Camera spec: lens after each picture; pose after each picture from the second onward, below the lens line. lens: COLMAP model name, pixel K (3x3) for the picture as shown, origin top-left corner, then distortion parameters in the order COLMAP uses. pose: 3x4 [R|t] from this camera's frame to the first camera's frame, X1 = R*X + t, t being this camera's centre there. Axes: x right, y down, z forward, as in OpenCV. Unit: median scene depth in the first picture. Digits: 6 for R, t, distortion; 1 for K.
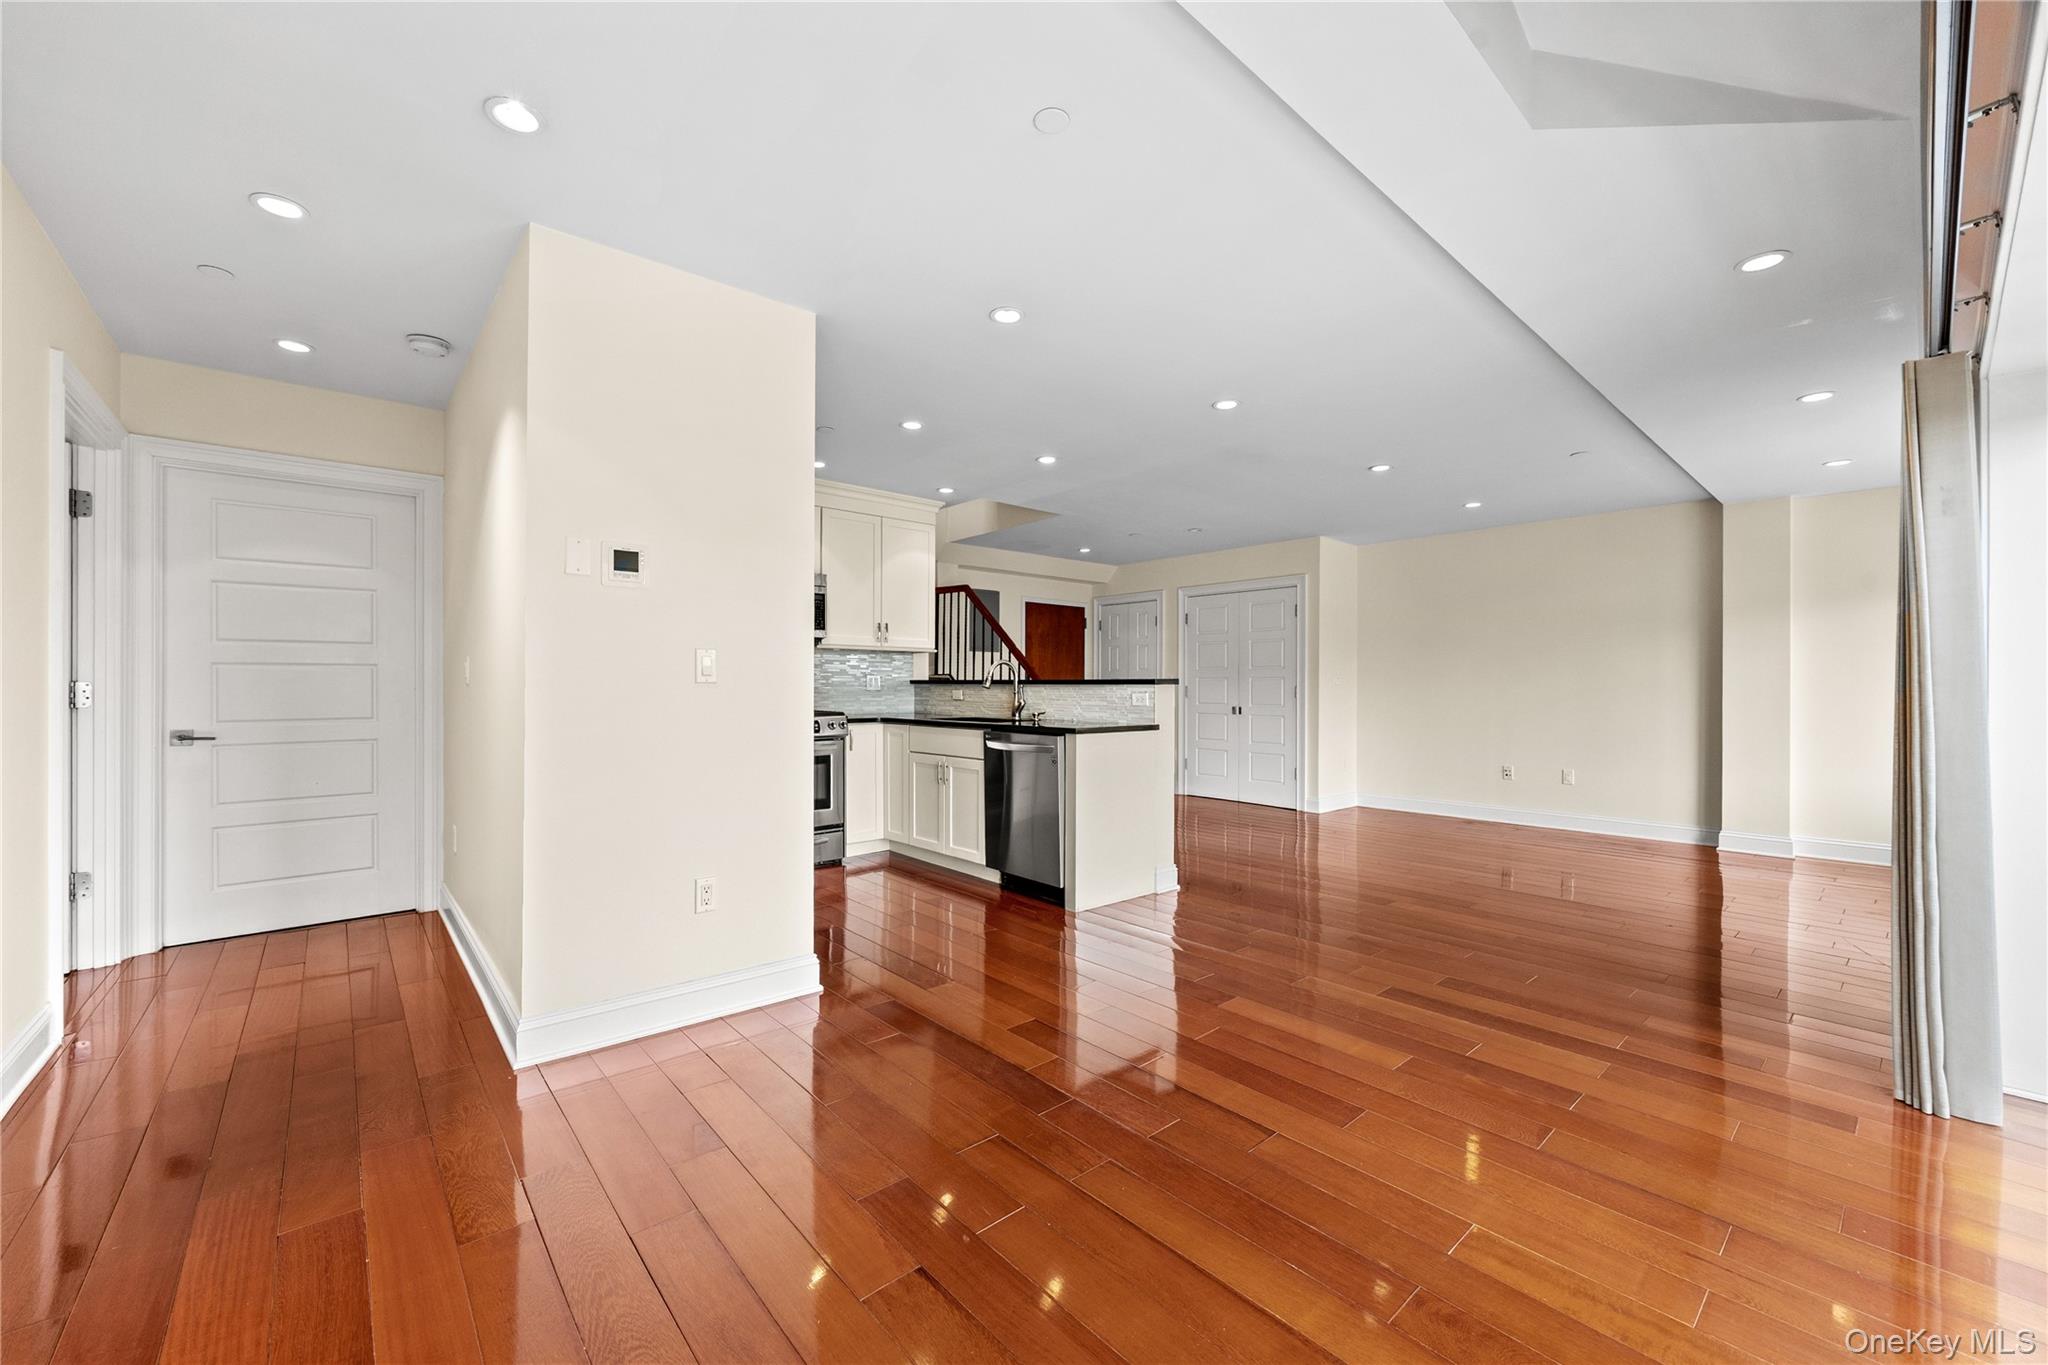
lens RADIAL K [[805.7, 0, 1043.5], [0, 805.7, 683.6], [0, 0, 1]] dist [-0.000246, 0.000038]
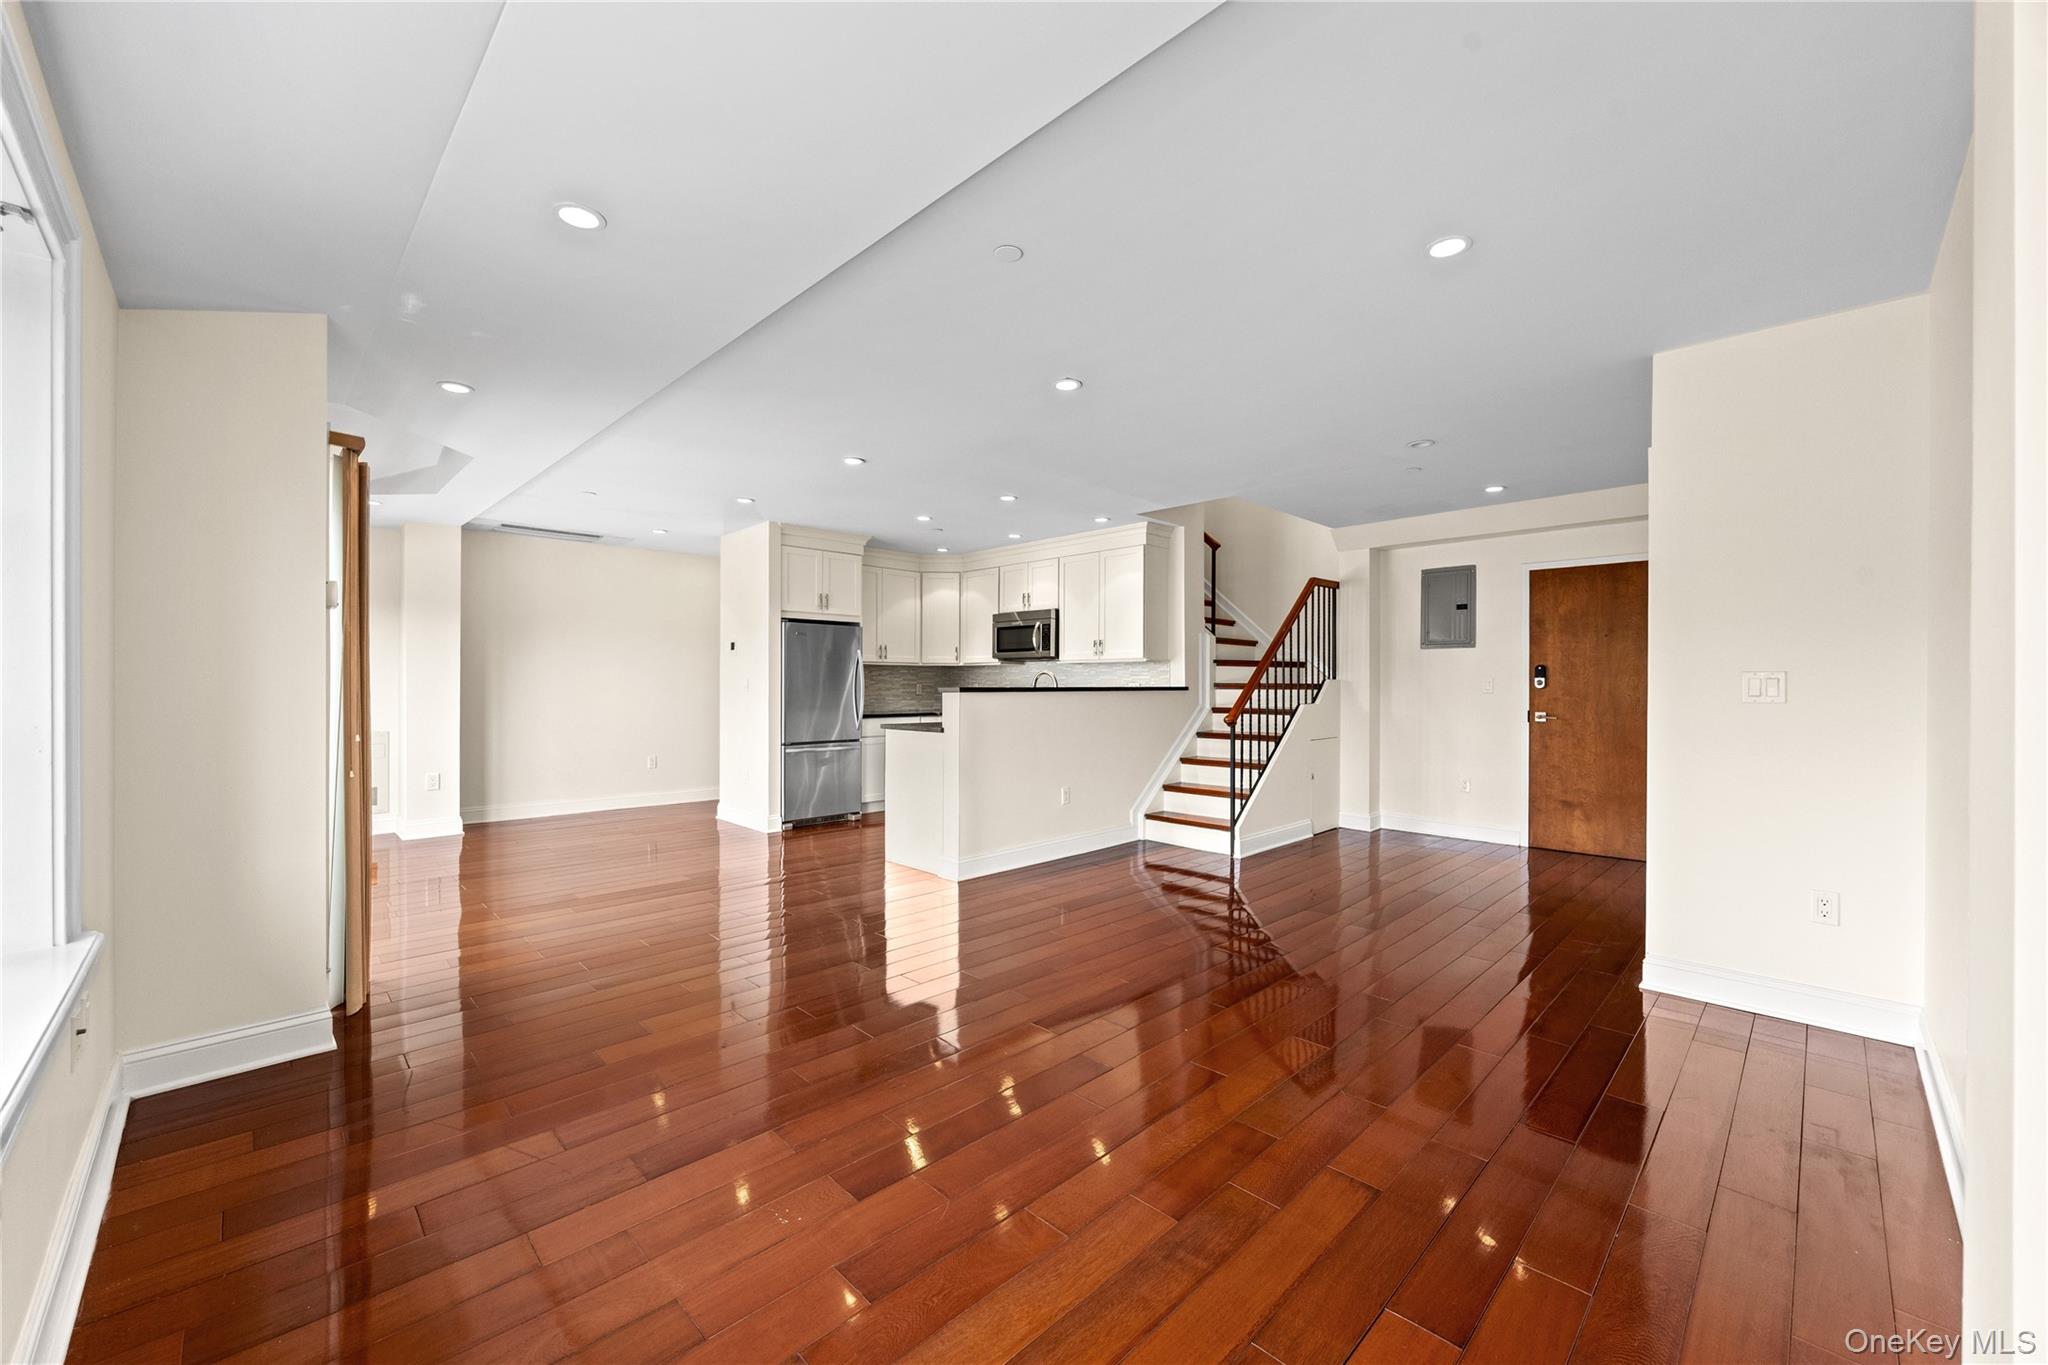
lens RADIAL K [[787.3, 0, 1014.6], [0, 787.3, 692.7], [0, 0, 1]] dist [-0.006444, -0.000192]
pose [[0.027183, -0.000653, -0.999630, 0.924499], [-0.000807, 0.999999, -0.000675, 0.003983], [0.999630, 0.000825, 0.027183, 0.799966]]
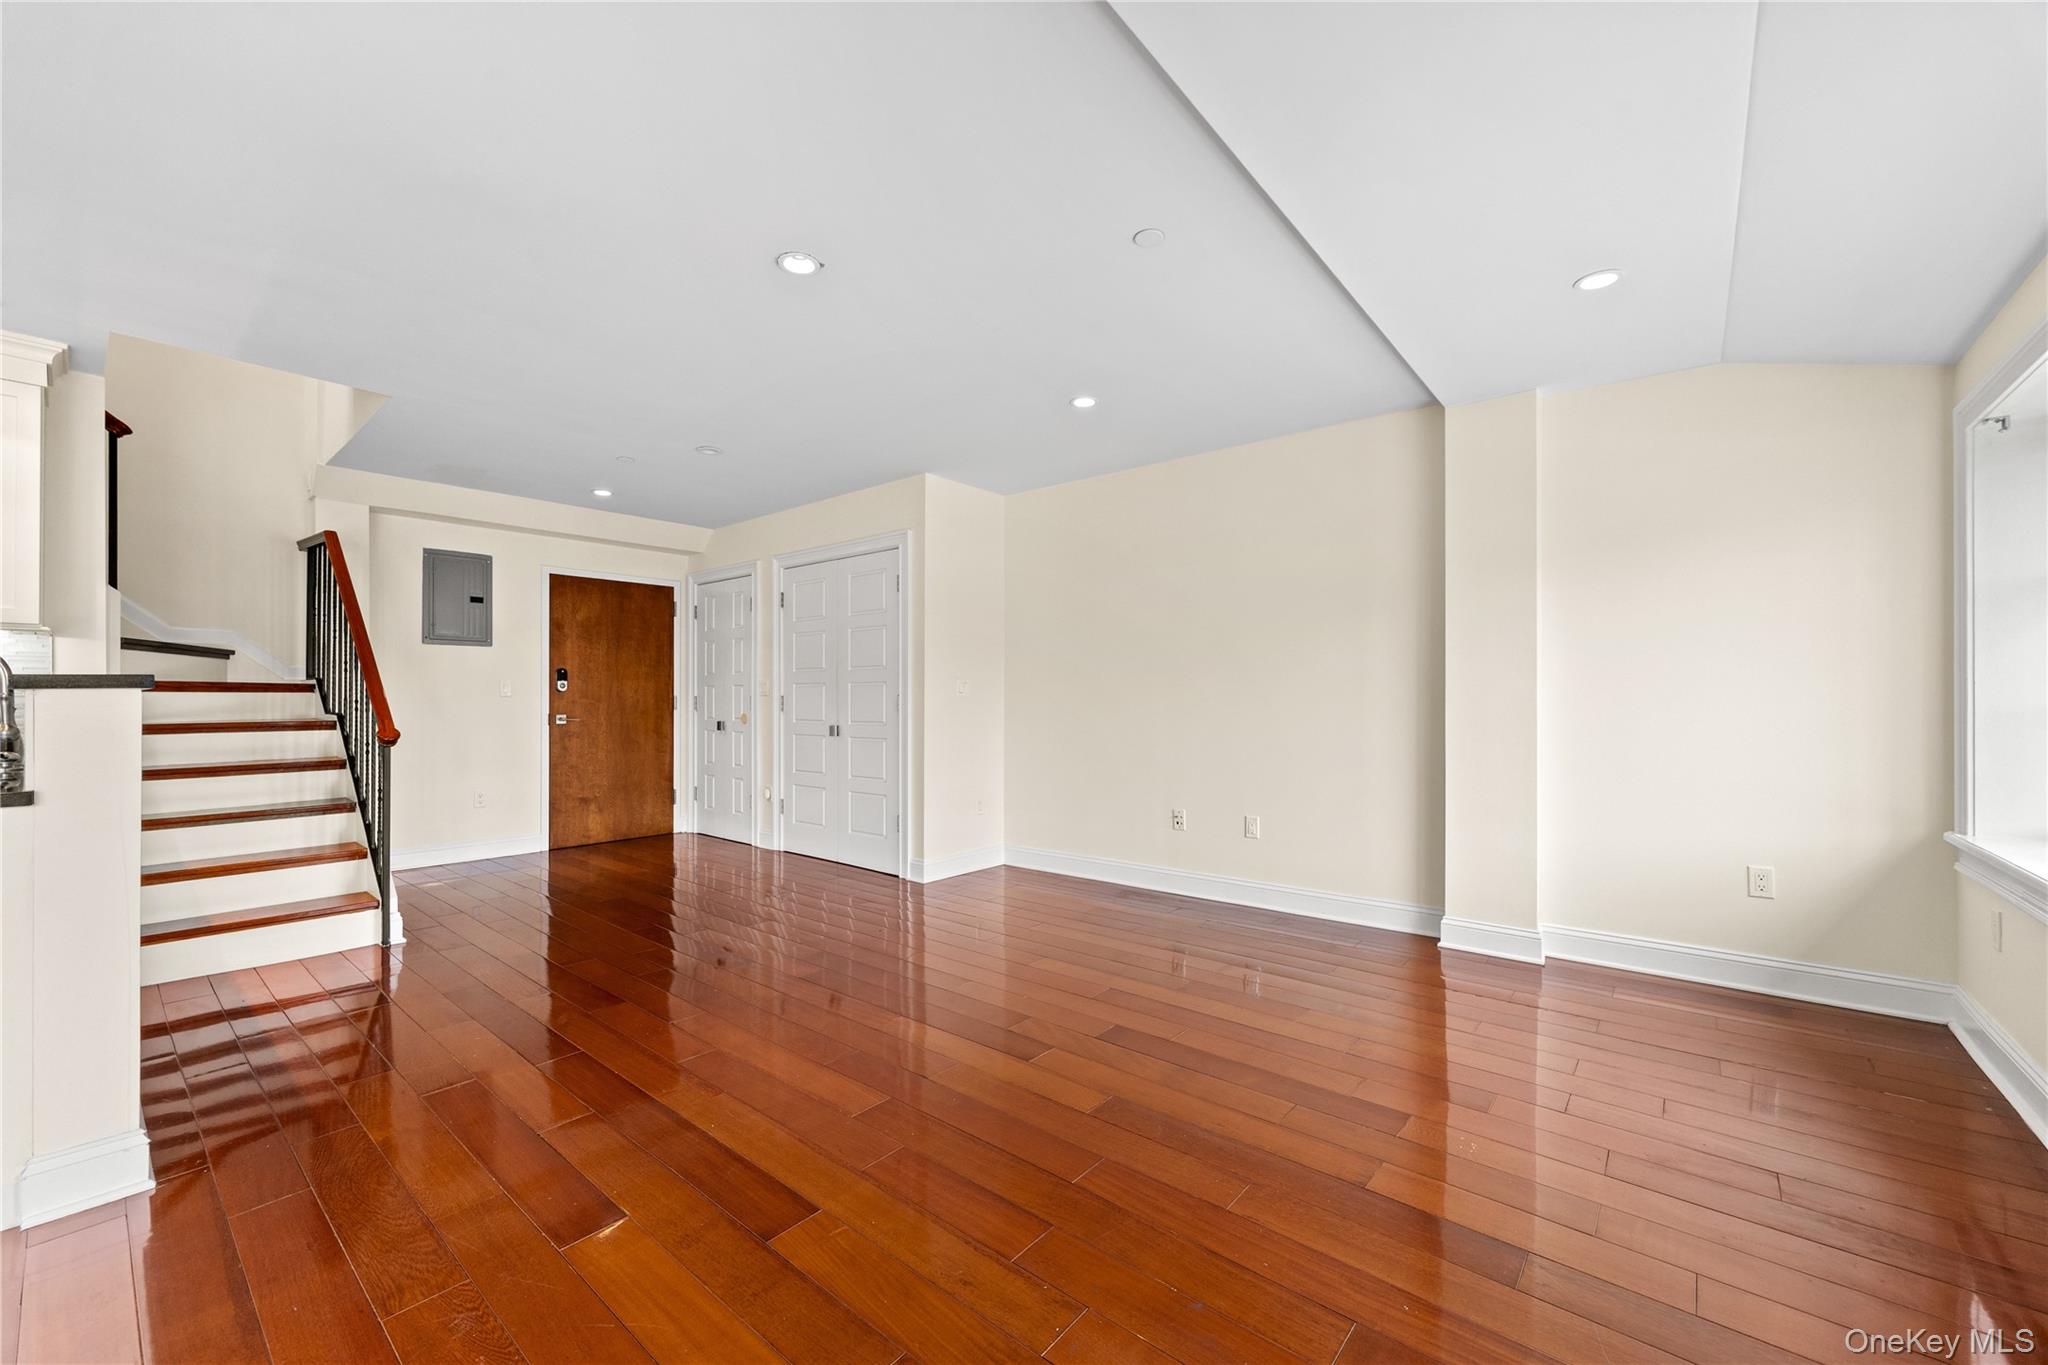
lens RADIAL K [[785.5, 0, 1032.4], [0, 785.5, 699.7], [0, 0, 1]] dist [-0.000883, -0.000066]
pose [[0.991641, -0.006541, 0.128863, 0.435342], [0.005553, 0.999952, 0.008025, 0.003080], [-0.128910, -0.007243, 0.991630, 0.420972]]
